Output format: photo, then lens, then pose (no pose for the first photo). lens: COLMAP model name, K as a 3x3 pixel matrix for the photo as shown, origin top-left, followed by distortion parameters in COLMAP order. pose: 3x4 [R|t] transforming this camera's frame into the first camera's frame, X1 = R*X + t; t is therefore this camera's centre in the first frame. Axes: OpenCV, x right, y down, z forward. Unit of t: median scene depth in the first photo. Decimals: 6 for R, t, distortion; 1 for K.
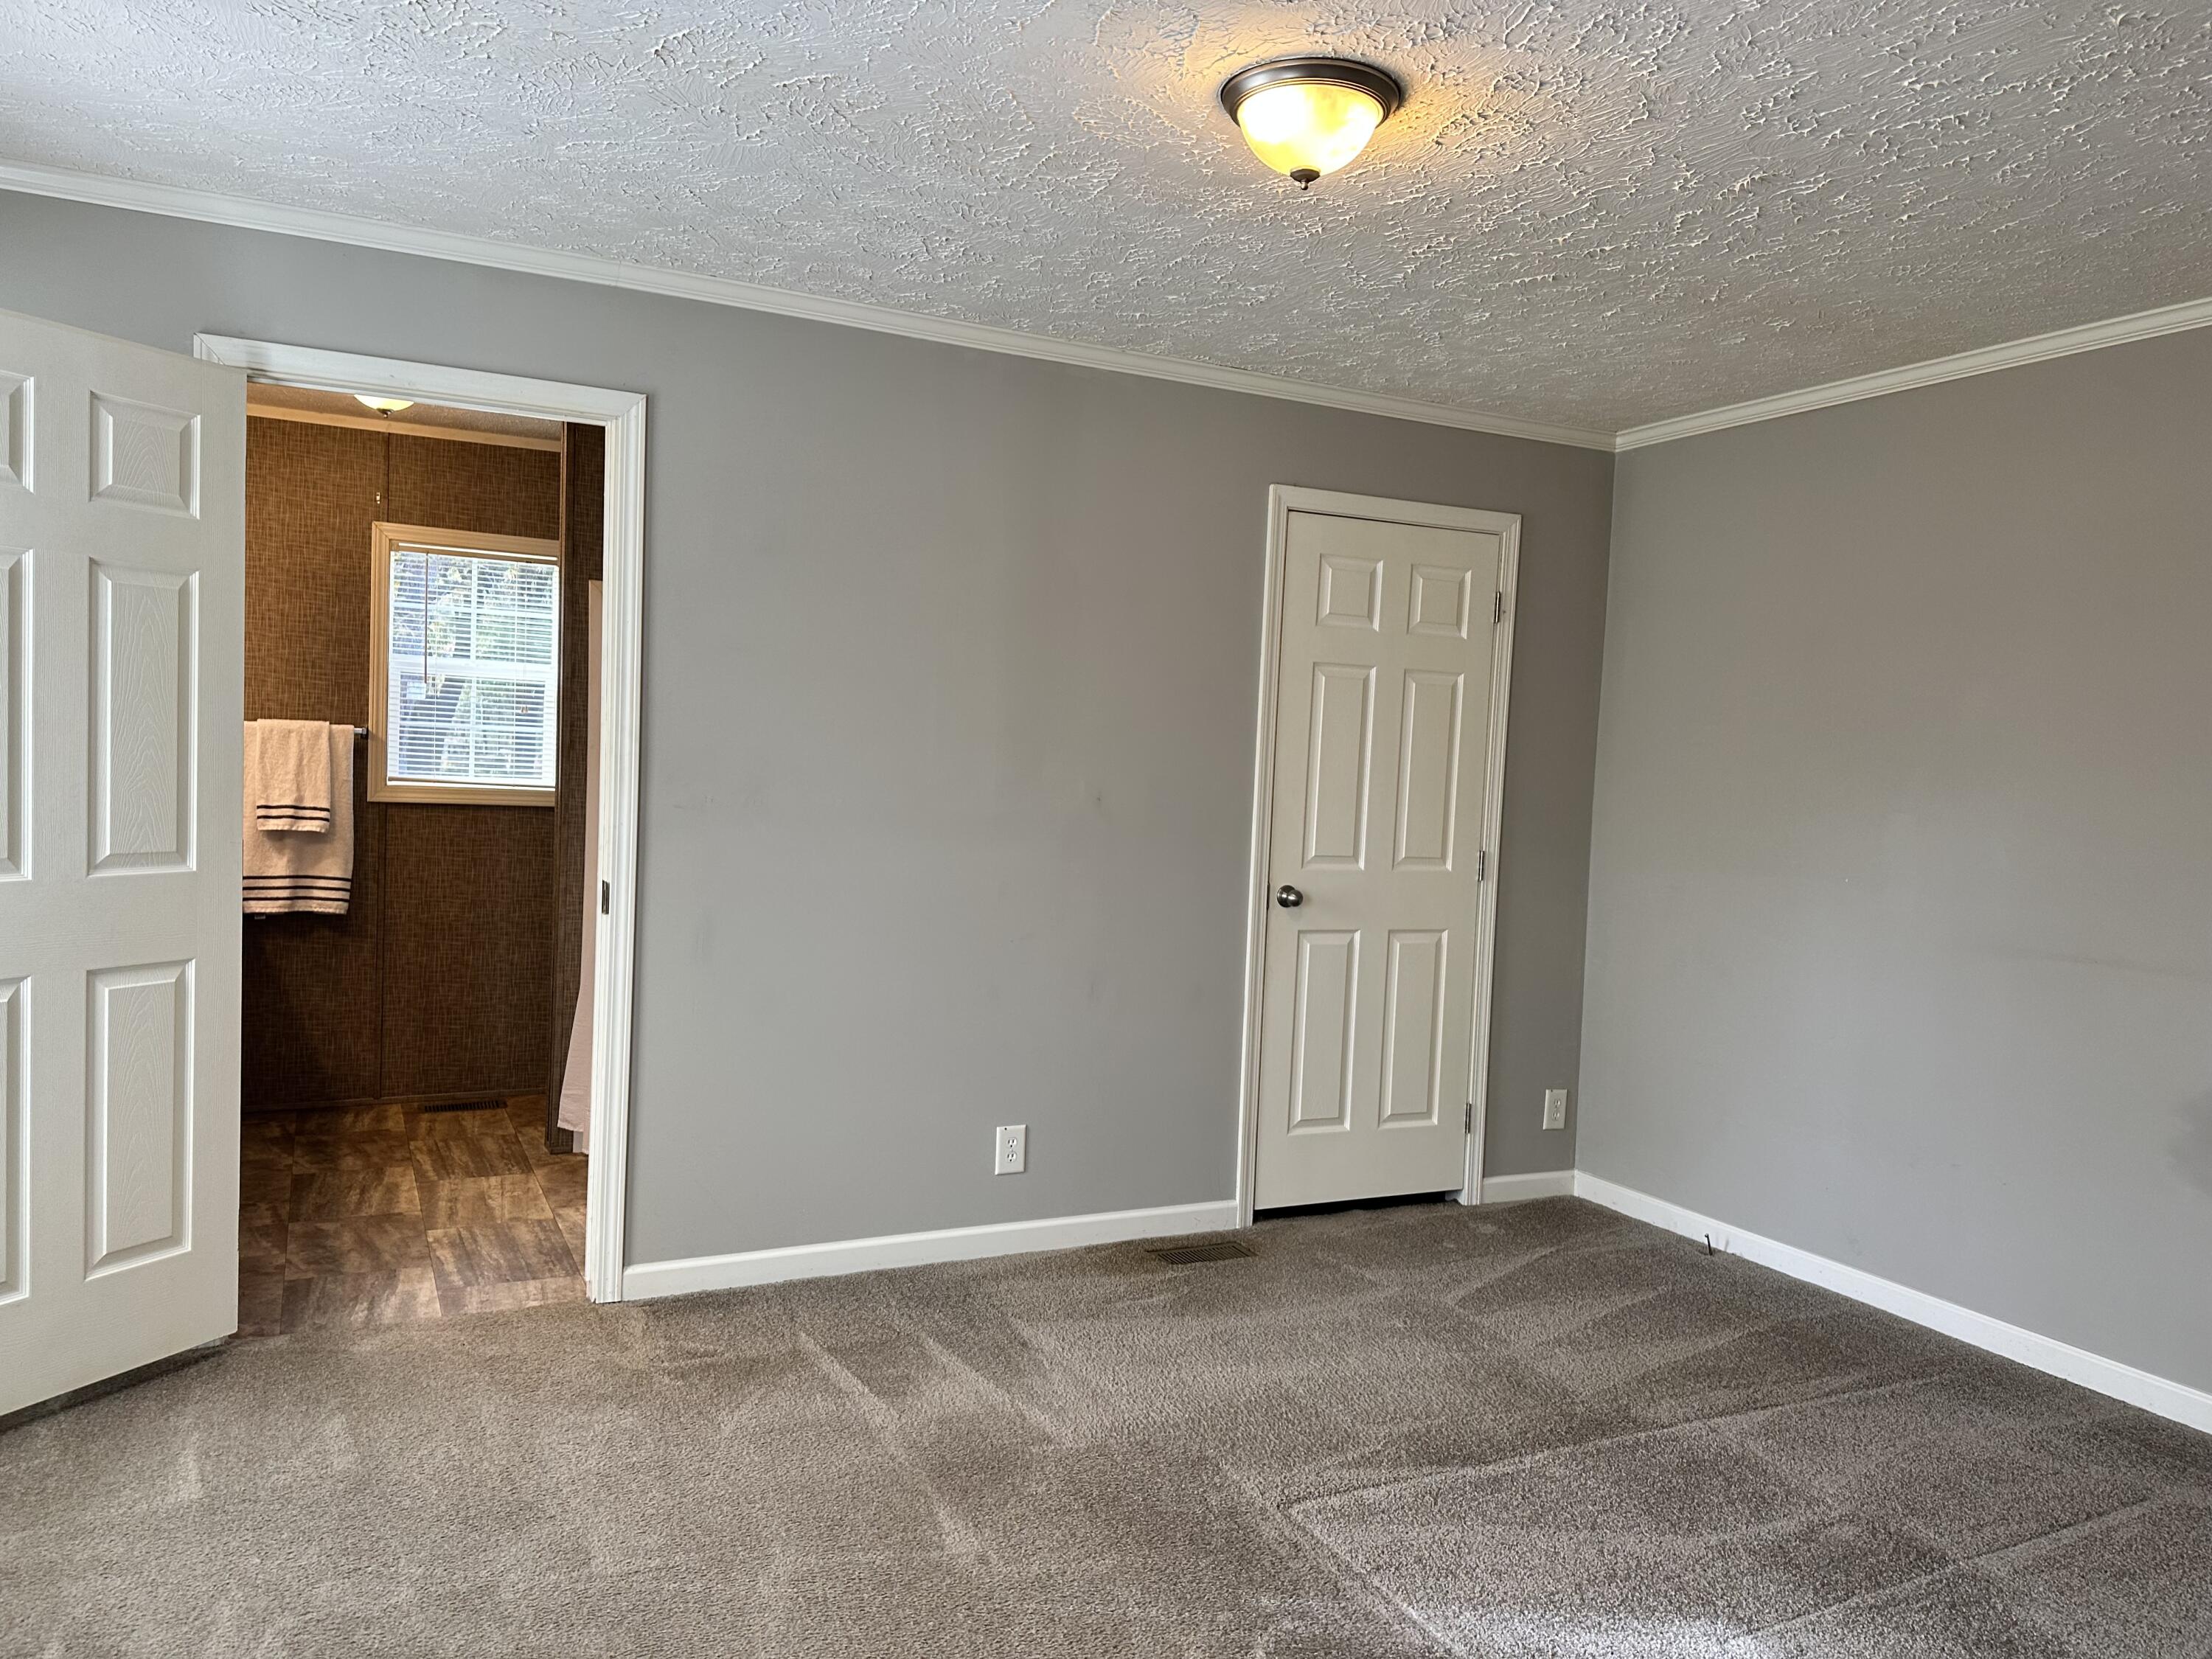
lens RADIAL K [[1541.9, 0, 1106.0], [0, 1541.9, 829.5], [0, 0, 1]] dist [0.039401, -0.045170]
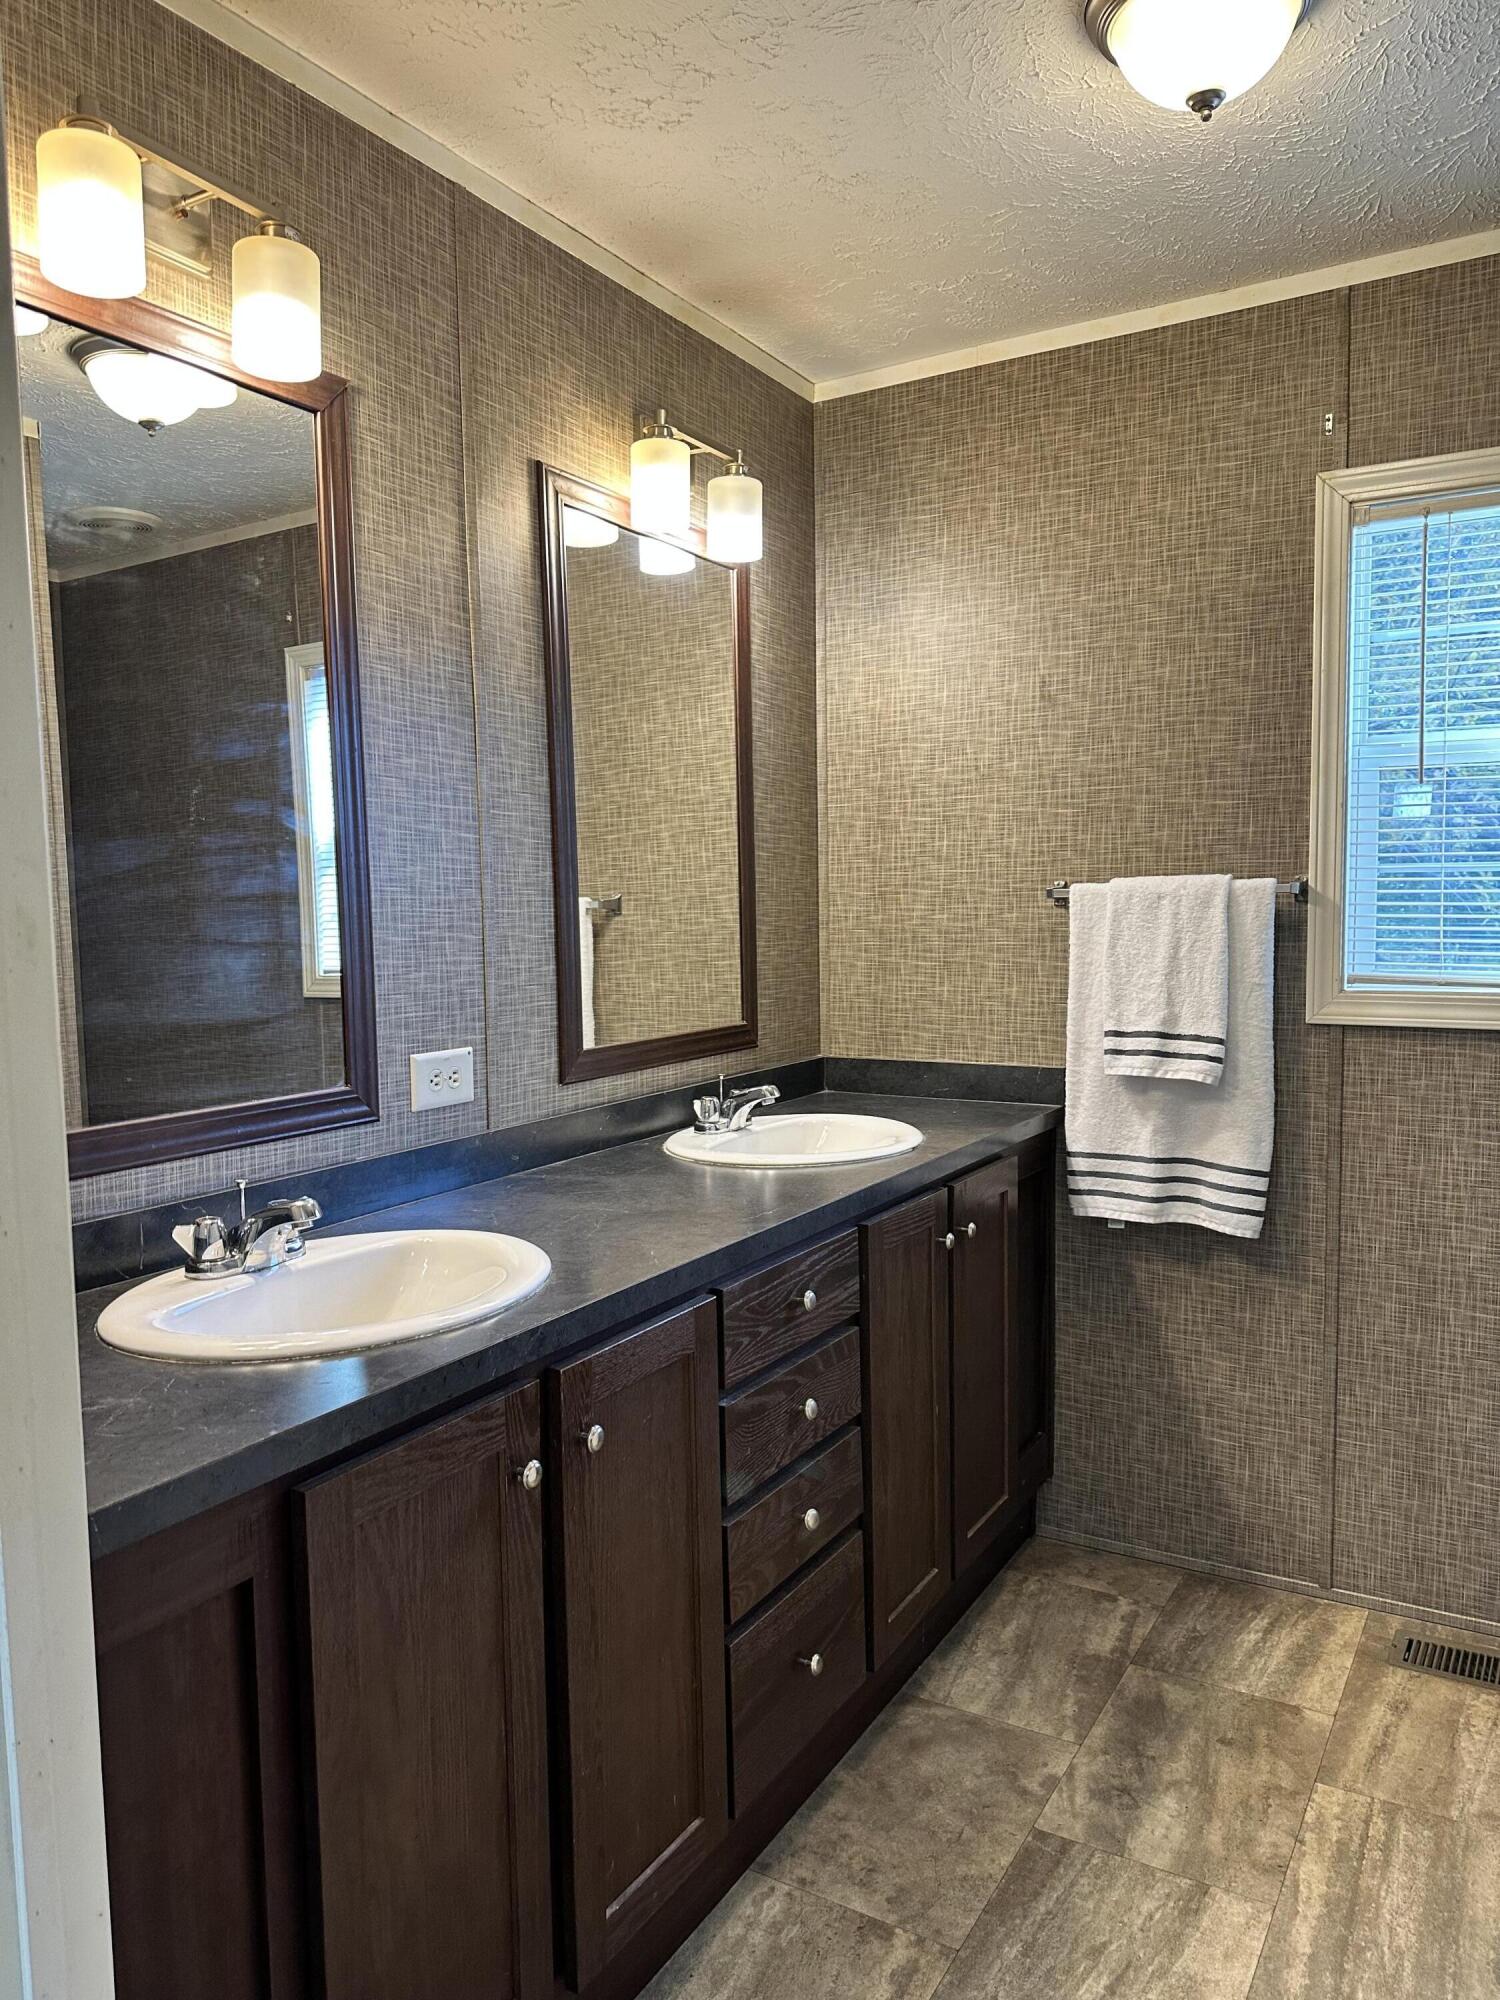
lens RADIAL K [[1394.2, 0, 750.0], [0, 1394.2, 1000.0], [0, 0, 1]] dist [0.039401, -0.045170]
pose [[0.532039, 0.017417, -0.846541, -0.181987], [-0.004870, 0.999835, 0.017510, -0.034117], [0.846706, -0.005193, 0.532036, 0.608796]]
